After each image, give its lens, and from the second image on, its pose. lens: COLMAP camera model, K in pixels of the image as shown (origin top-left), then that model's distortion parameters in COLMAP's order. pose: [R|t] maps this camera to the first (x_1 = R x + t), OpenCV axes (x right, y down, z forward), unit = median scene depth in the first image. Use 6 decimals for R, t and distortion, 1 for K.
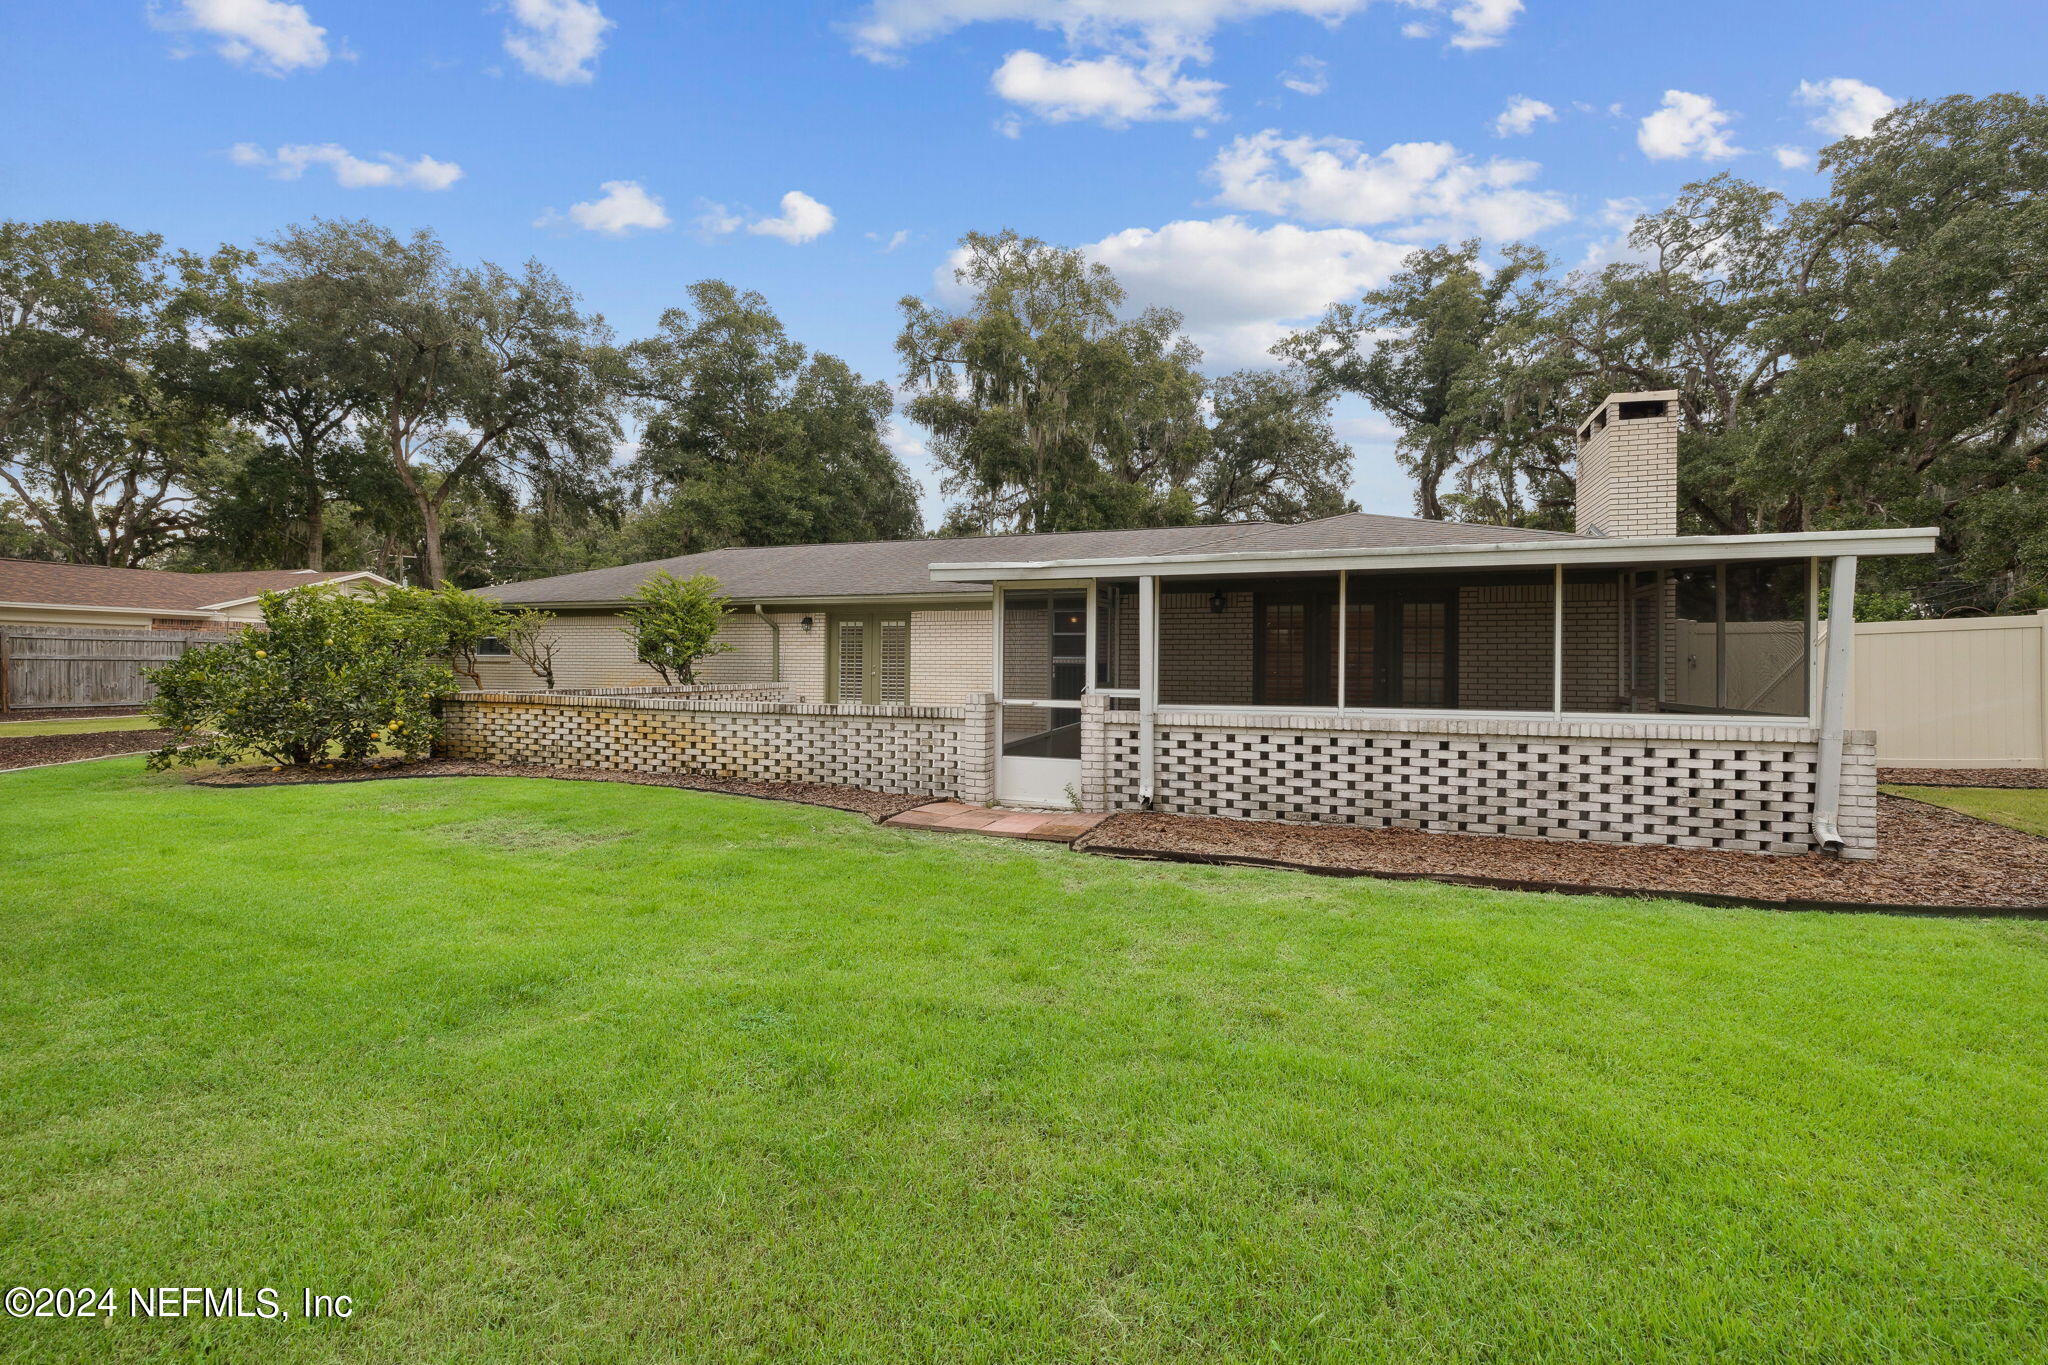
lens RADIAL K [[899.1, 0, 1024.0], [0, 899.1, 682.5], [0, 0, 1]] dist [-0.000635, 0.000217]
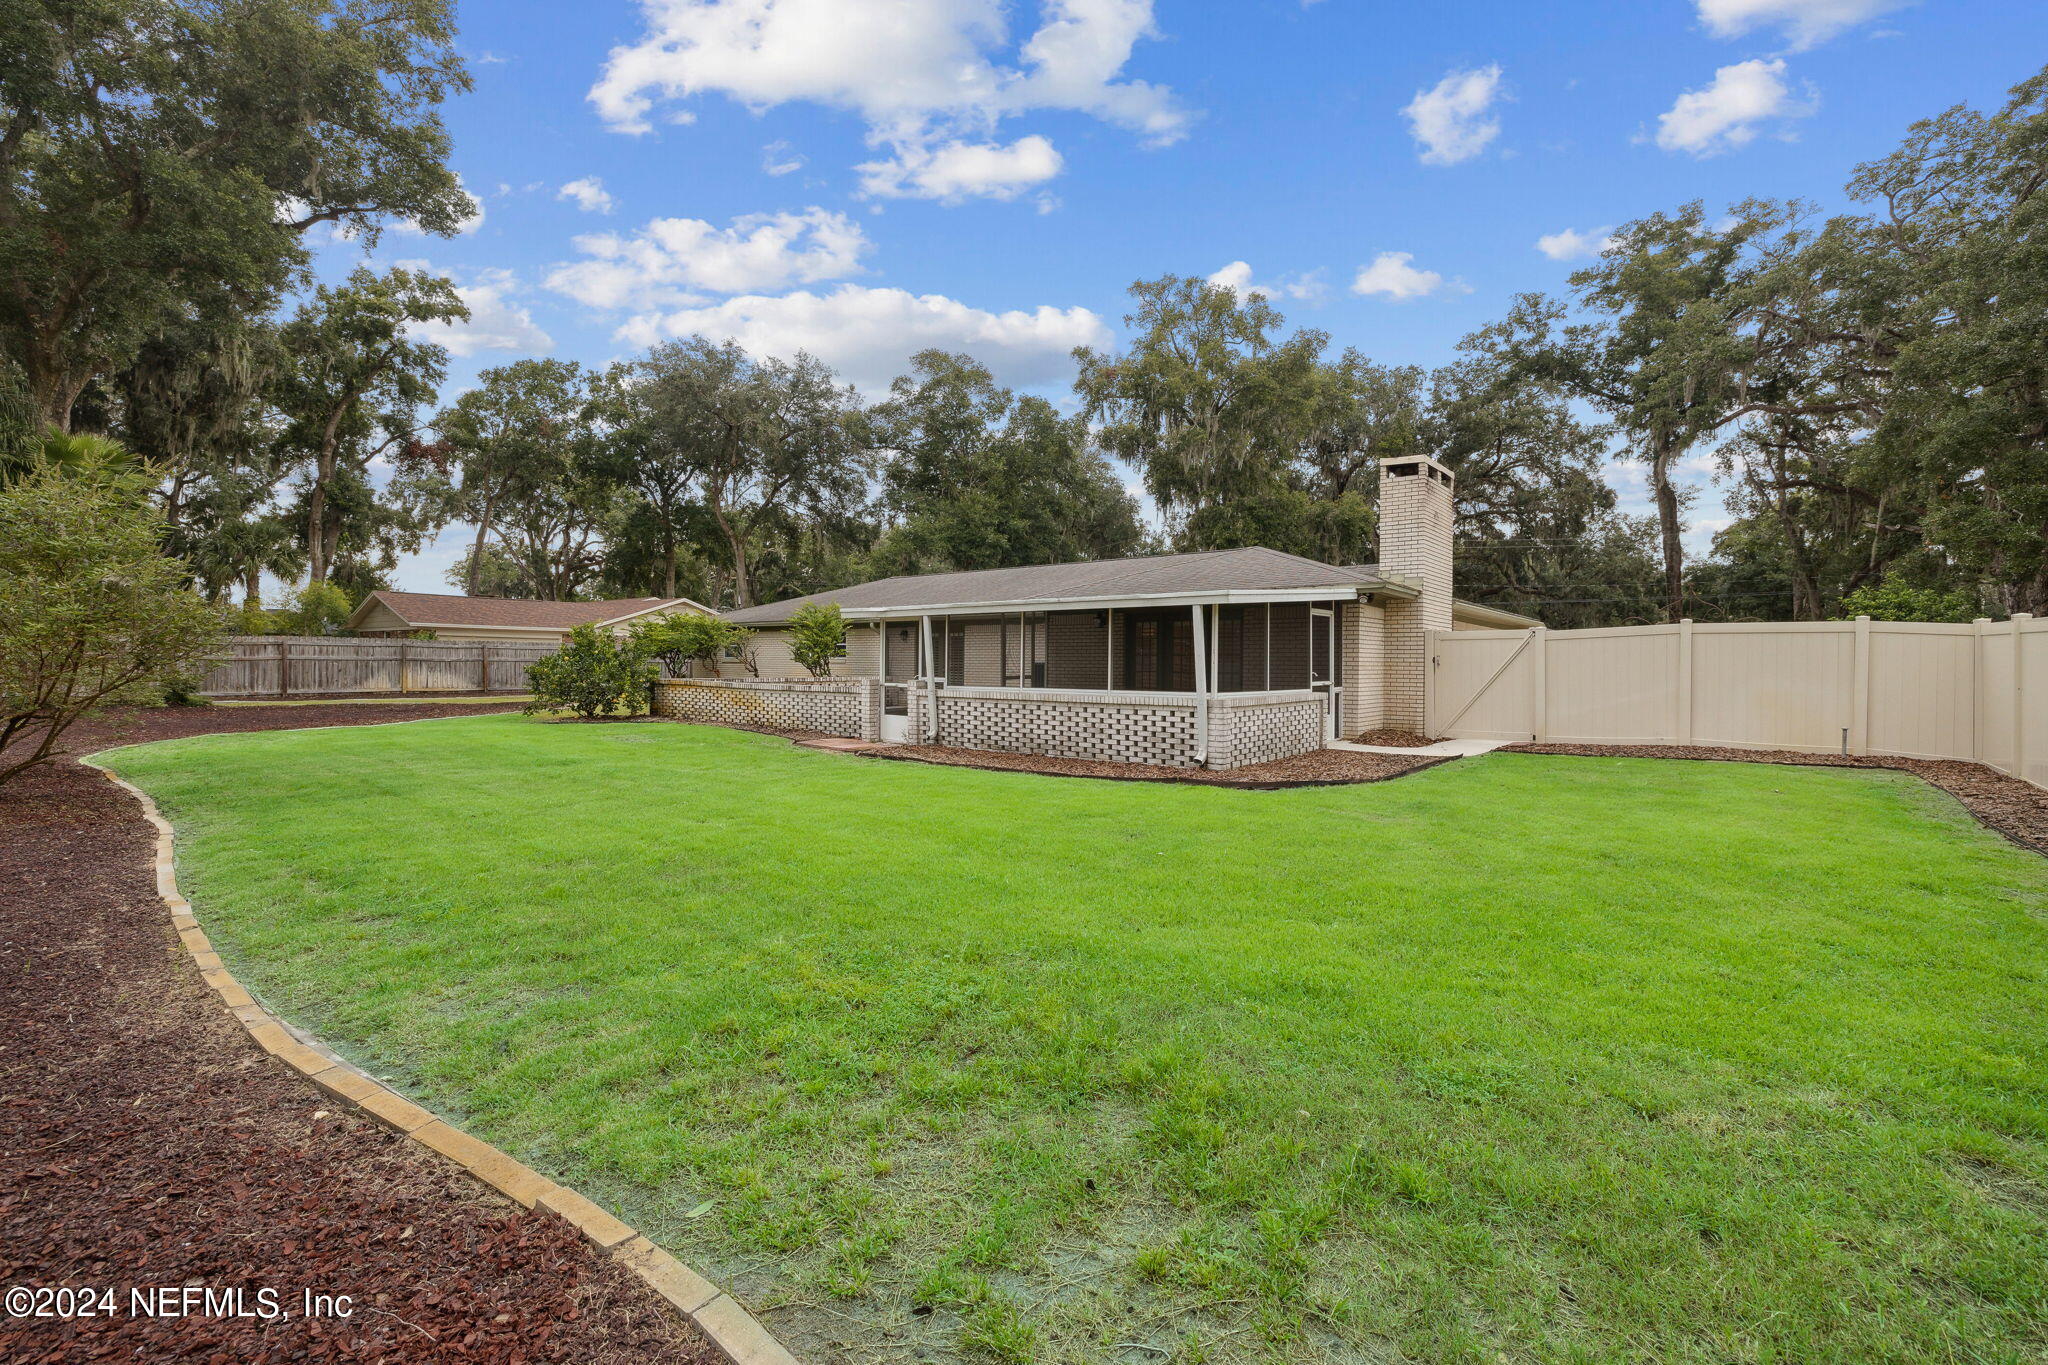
lens RADIAL K [[927.2, 0, 1025.7], [0, 927.2, 693.8], [0, 0, 1]] dist [-0.001248, -0.000290]
pose [[0.942590, 0.010108, -0.333800, 0.195557], [-0.005940, 0.999891, 0.013503, 0.003135], [0.333900, -0.010745, 0.942547, -0.146487]]
